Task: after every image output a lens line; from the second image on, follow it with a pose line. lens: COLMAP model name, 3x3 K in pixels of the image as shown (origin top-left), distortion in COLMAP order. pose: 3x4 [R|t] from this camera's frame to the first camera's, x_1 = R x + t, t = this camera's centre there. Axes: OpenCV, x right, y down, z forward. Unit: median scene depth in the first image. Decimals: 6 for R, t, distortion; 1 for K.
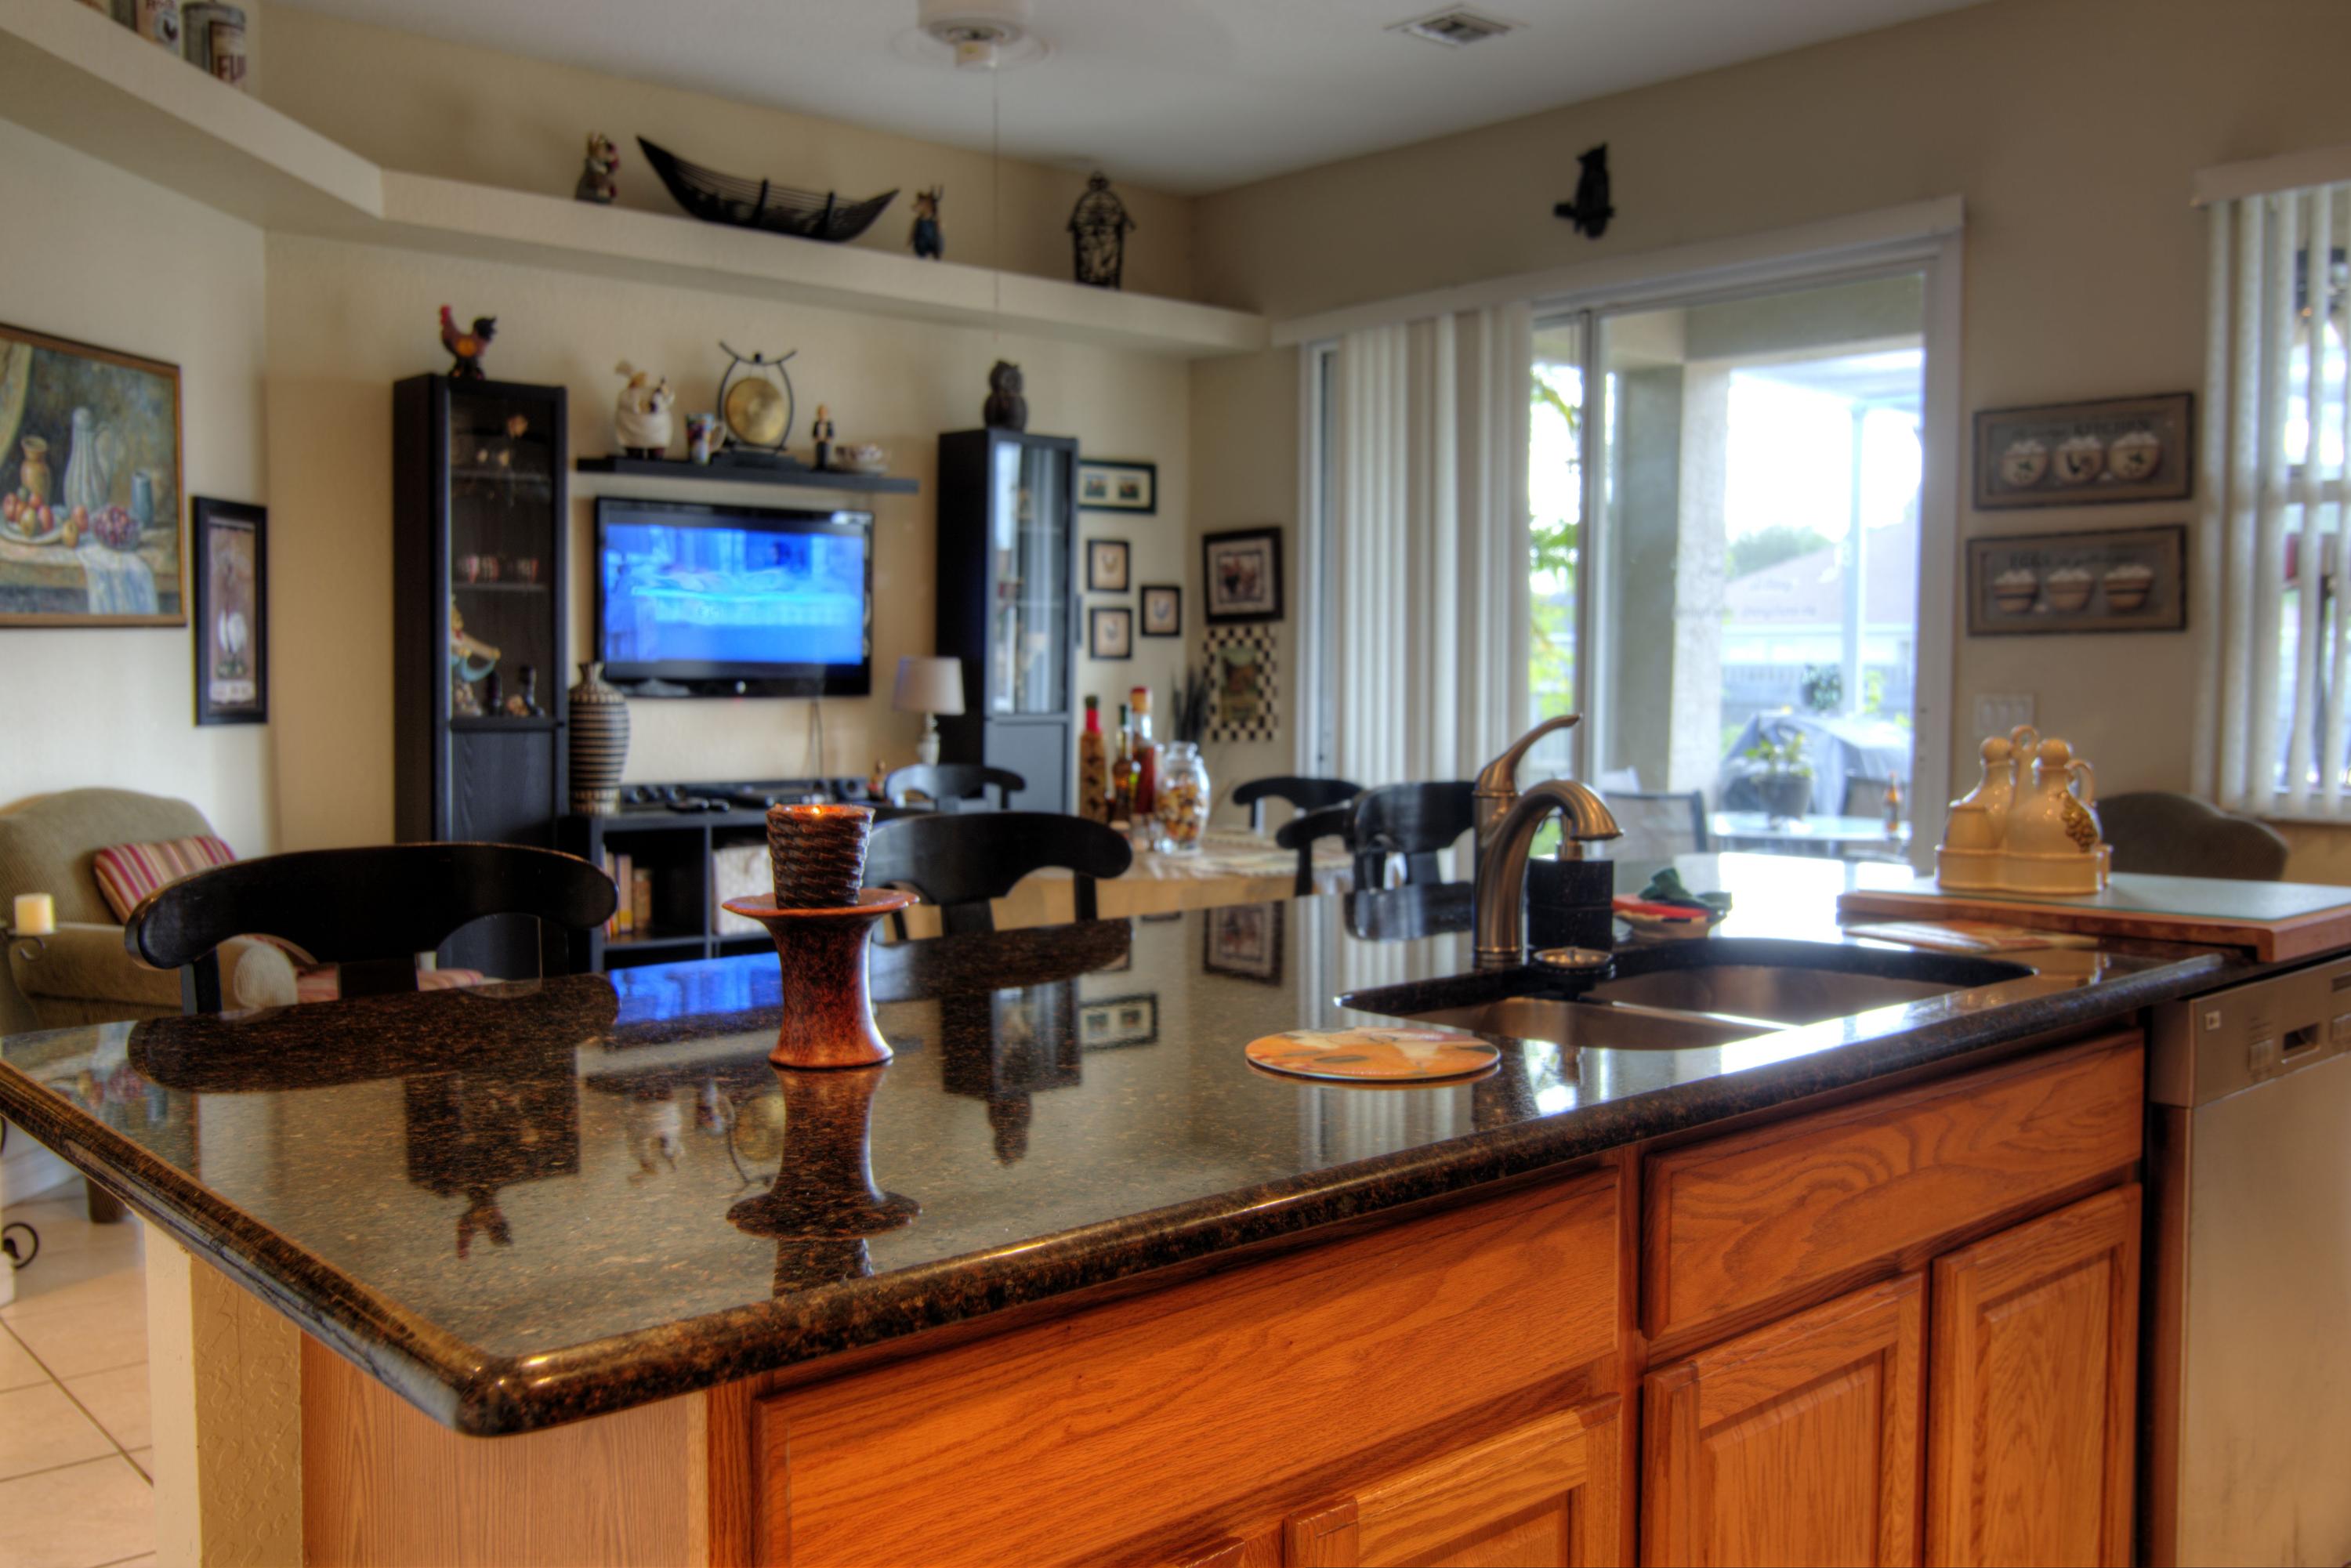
lens RADIAL K [[1953.2, 0, 1175.5], [0, 1953.2, 784.0], [0, 0, 1]] dist [-0.006585, 0.001277]
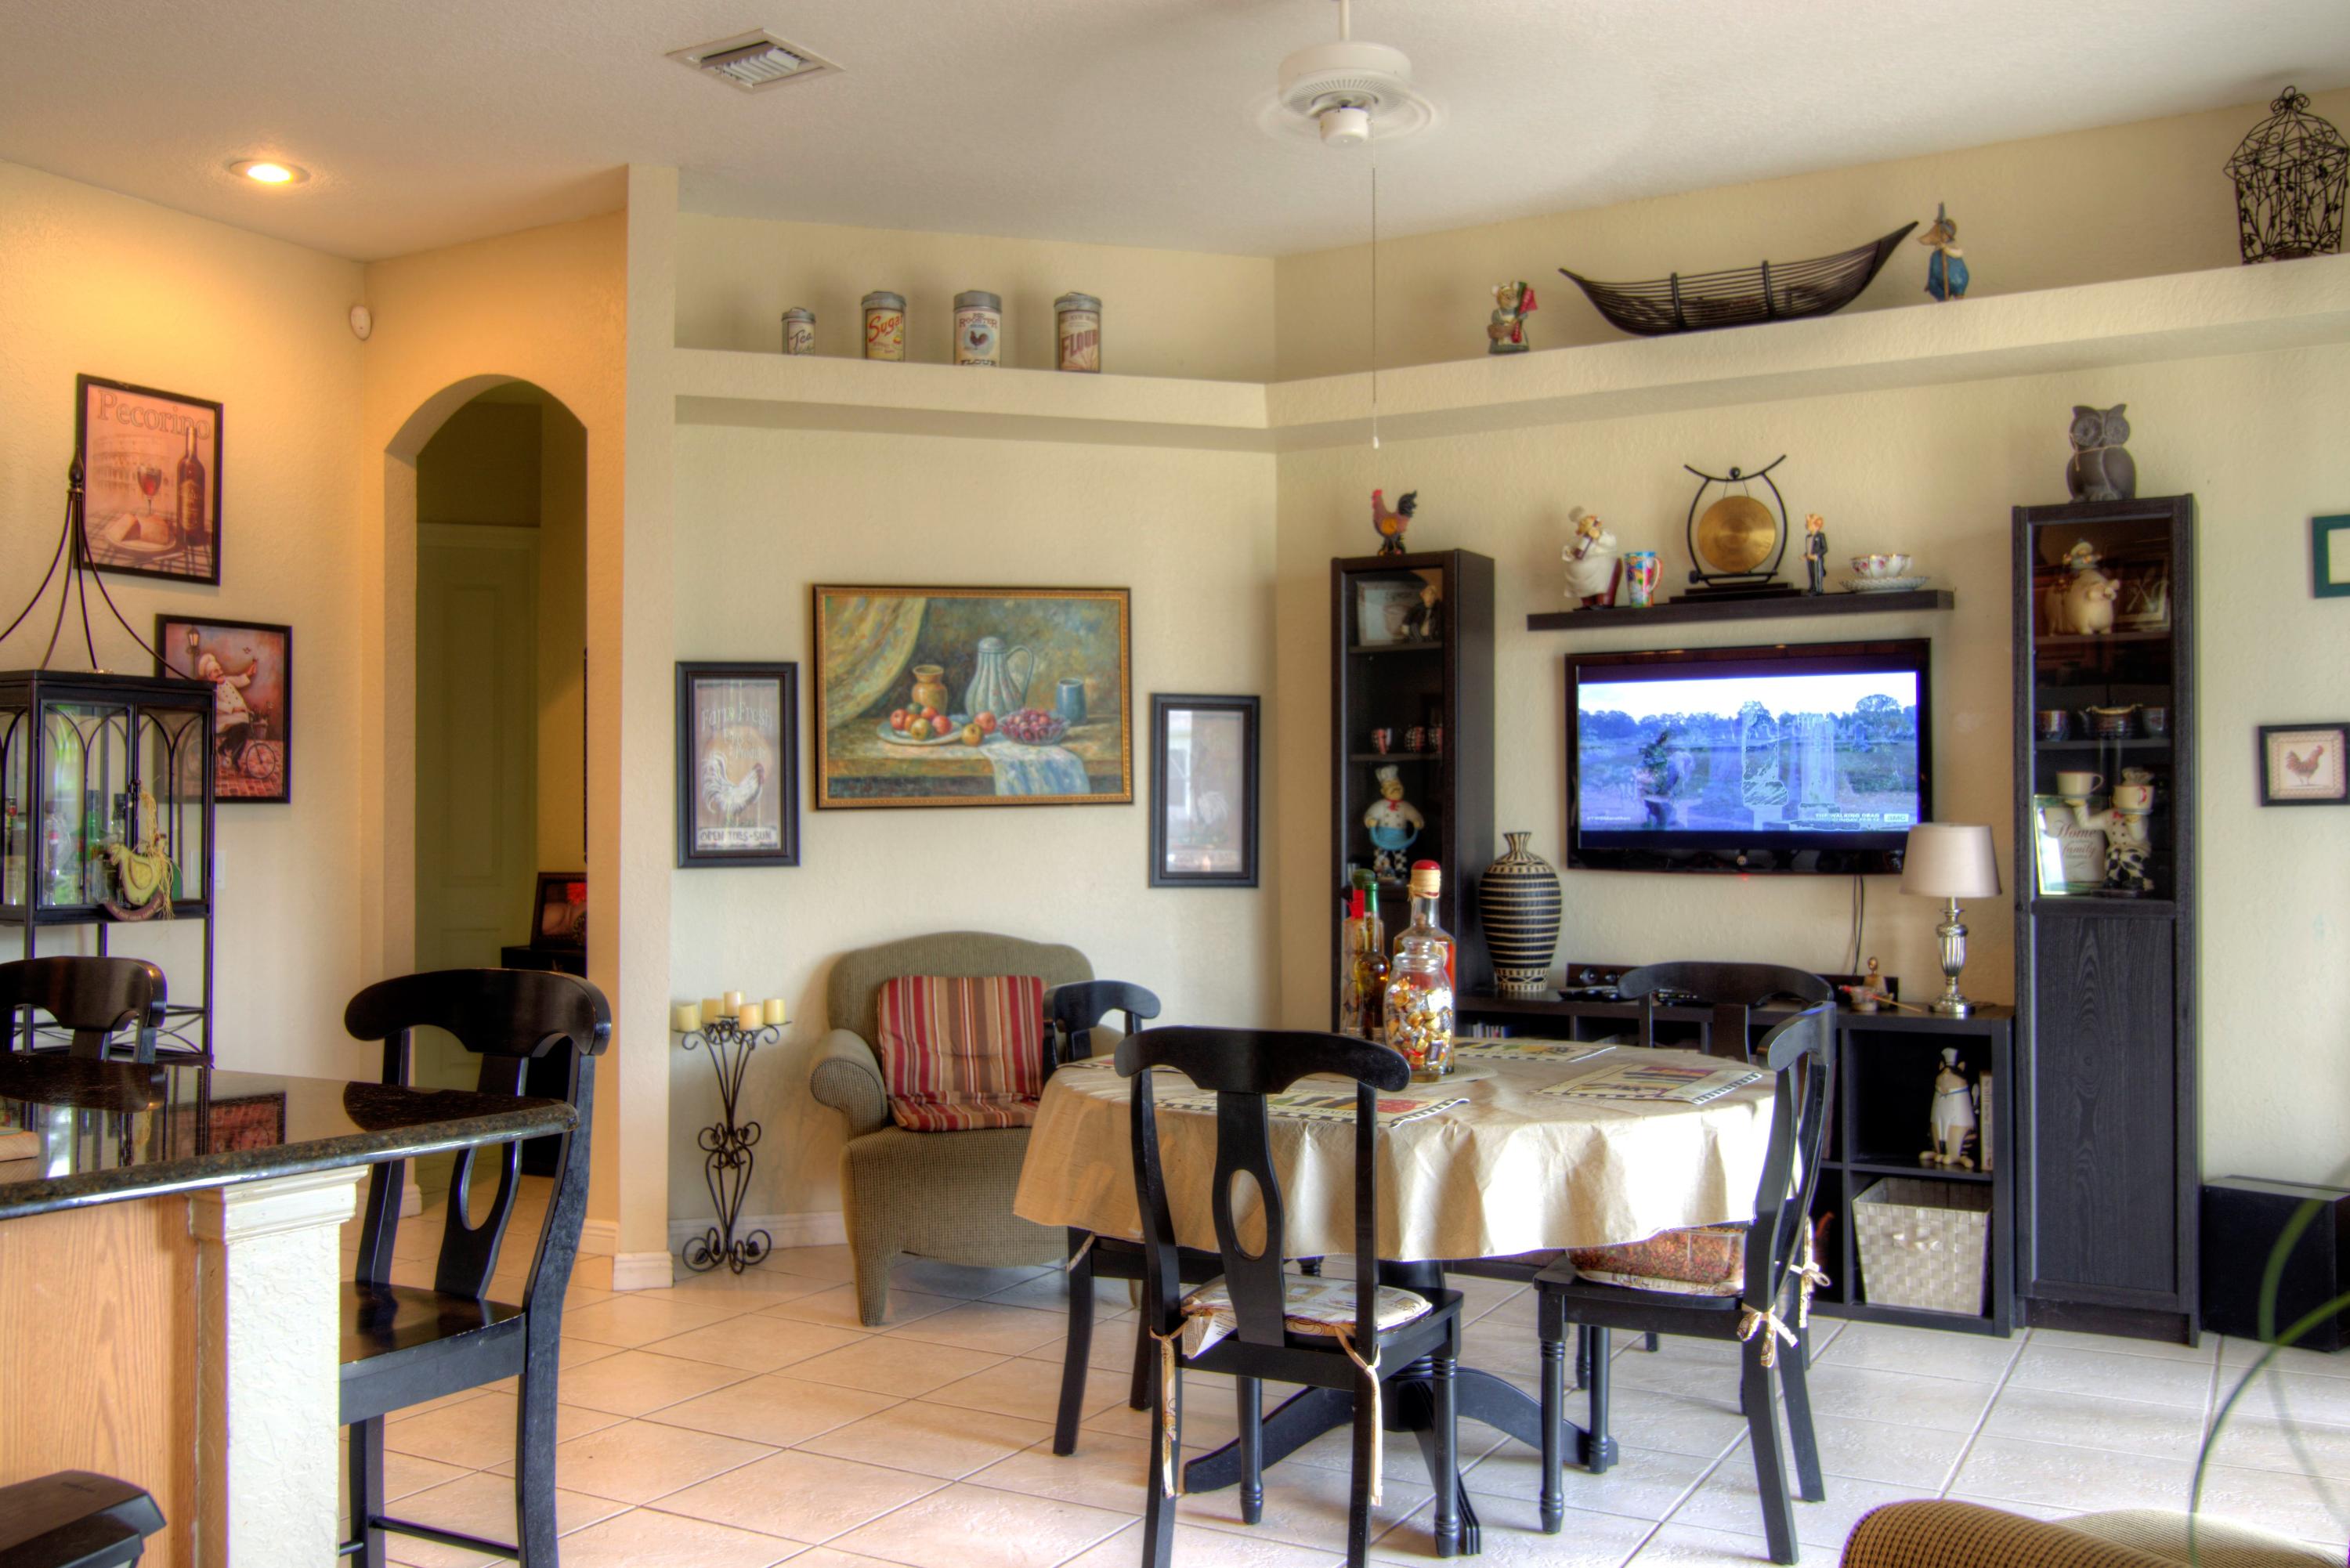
lens RADIAL K [[2037.8, 0, 1175.0], [0, 2037.8, 784.0], [0, 0, 1]] dist [-0.014524, -0.005859]
pose [[0.324802, -0.027316, -0.945388, 0.710116], [-0.055889, 0.997282, -0.048017, -0.036113], [0.944129, 0.068433, 0.322392, 0.652227]]
